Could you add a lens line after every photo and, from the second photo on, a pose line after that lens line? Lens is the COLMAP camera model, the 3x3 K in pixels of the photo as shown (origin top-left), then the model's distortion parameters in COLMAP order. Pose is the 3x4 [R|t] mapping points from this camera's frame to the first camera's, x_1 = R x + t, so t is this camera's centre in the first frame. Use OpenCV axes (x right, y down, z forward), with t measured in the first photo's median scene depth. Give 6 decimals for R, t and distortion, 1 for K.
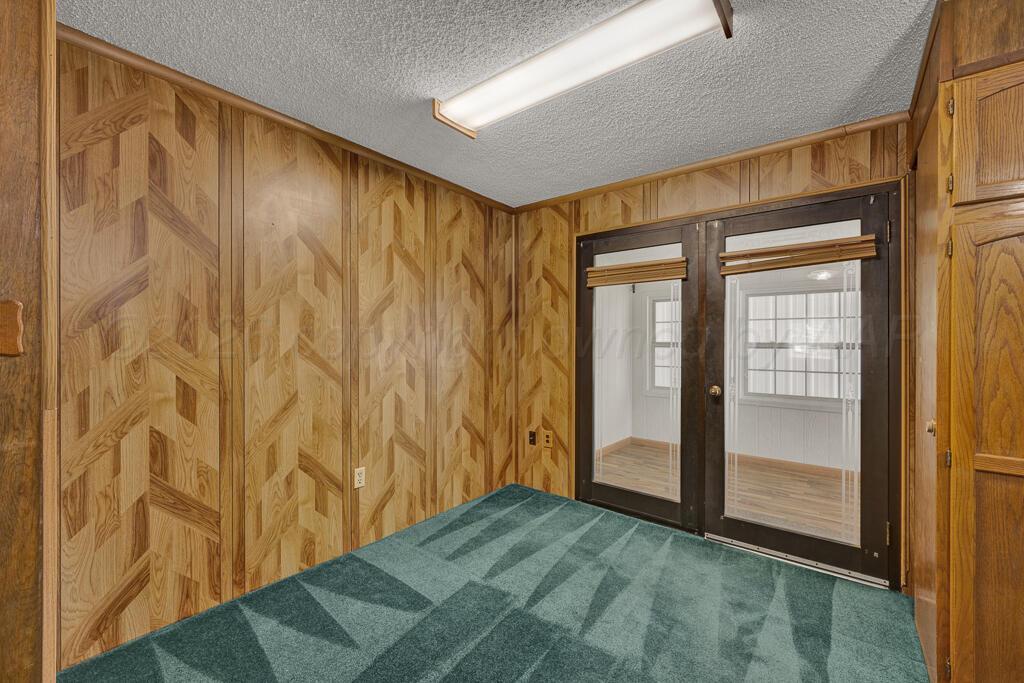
lens RADIAL K [[423.4, 0, 507.6], [0, 423.4, 341.7], [0, 0, 1]] dist [-0.001763, 0.000438]
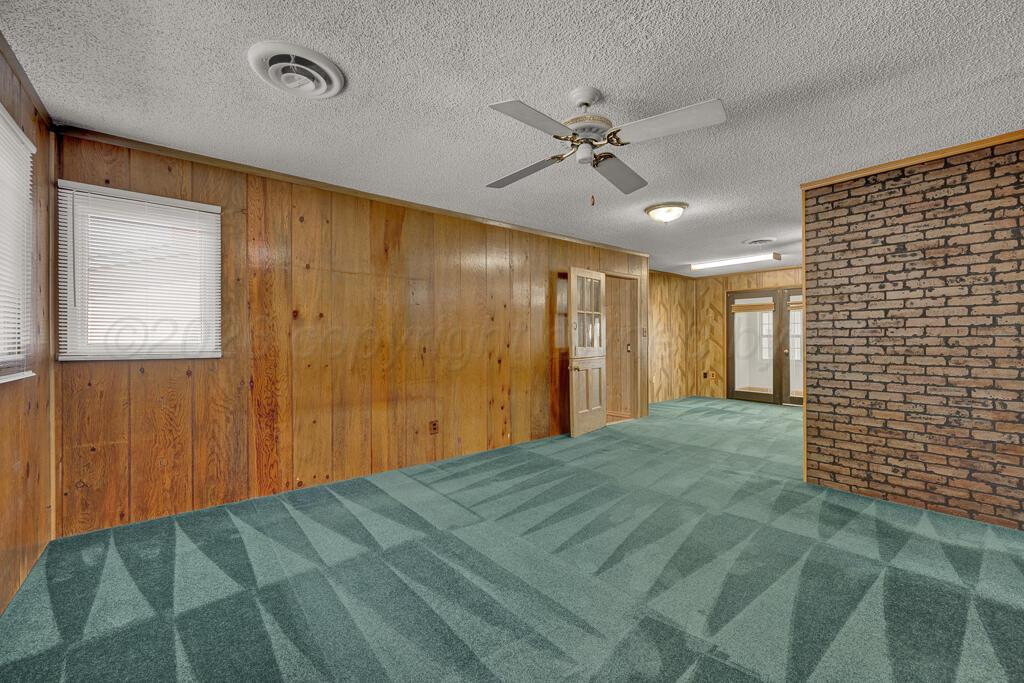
lens RADIAL K [[413.1, 0, 512.6], [0, 413.1, 339.8], [0, 0, 1]] dist [0.002494, 0.000774]
pose [[0.976722, -0.008844, -0.214328, -0.541608], [0.009756, 0.999947, 0.003198, 0.011709], [0.214288, -0.005214, 0.976757, -1.626290]]
